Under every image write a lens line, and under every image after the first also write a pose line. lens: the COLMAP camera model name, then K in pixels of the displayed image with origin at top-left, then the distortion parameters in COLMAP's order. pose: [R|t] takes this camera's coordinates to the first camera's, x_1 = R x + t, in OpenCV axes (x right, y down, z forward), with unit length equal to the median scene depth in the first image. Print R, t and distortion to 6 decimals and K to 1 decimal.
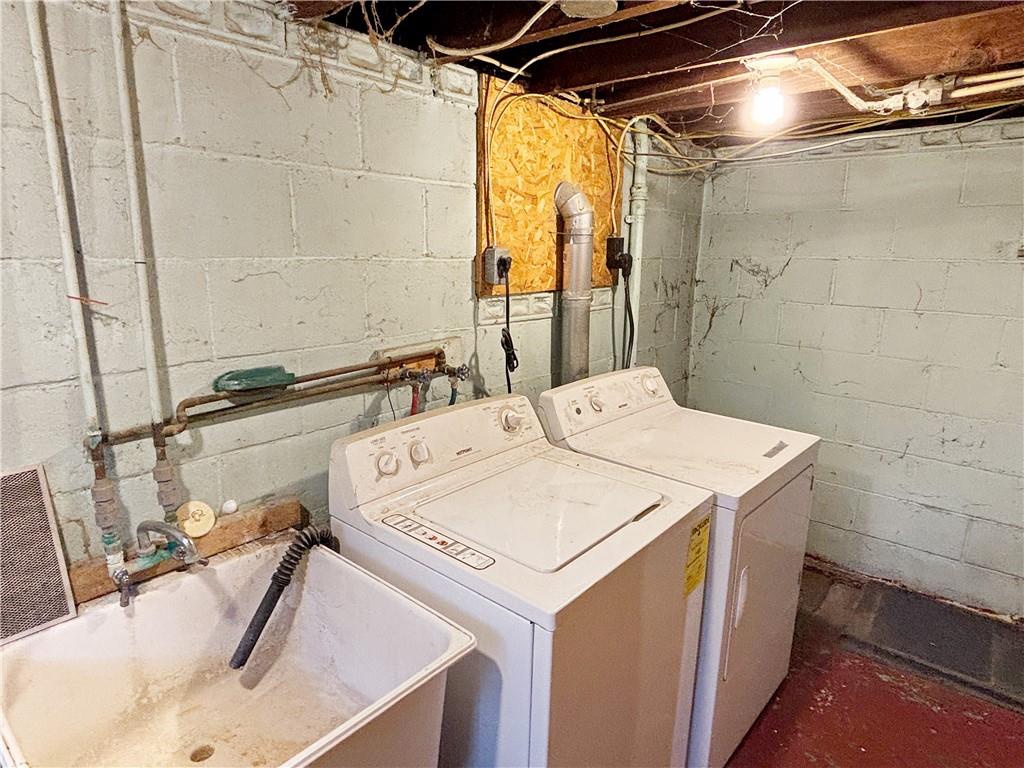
lens RADIAL K [[596.0, 0, 505.2], [0, 596.0, 382.0], [0, 0, 1]] dist [-0.016863, 0.000666]
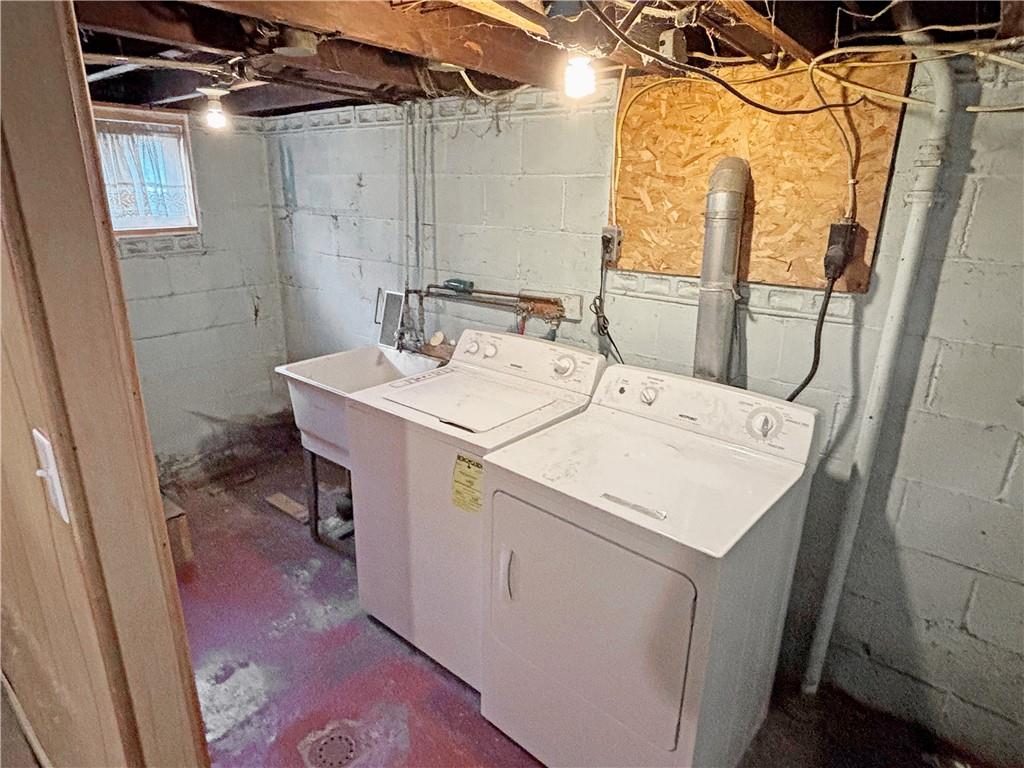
lens RADIAL K [[596.0, 0, 505.2], [0, 596.0, 382.0], [0, 0, 1]] dist [-0.016863, 0.000666]
pose [[0.020400, 0.289461, -0.956972, 1.345895], [-0.242130, 0.930108, 0.276174, -0.244555], [0.970029, 0.226078, 0.089061, 0.866344]]
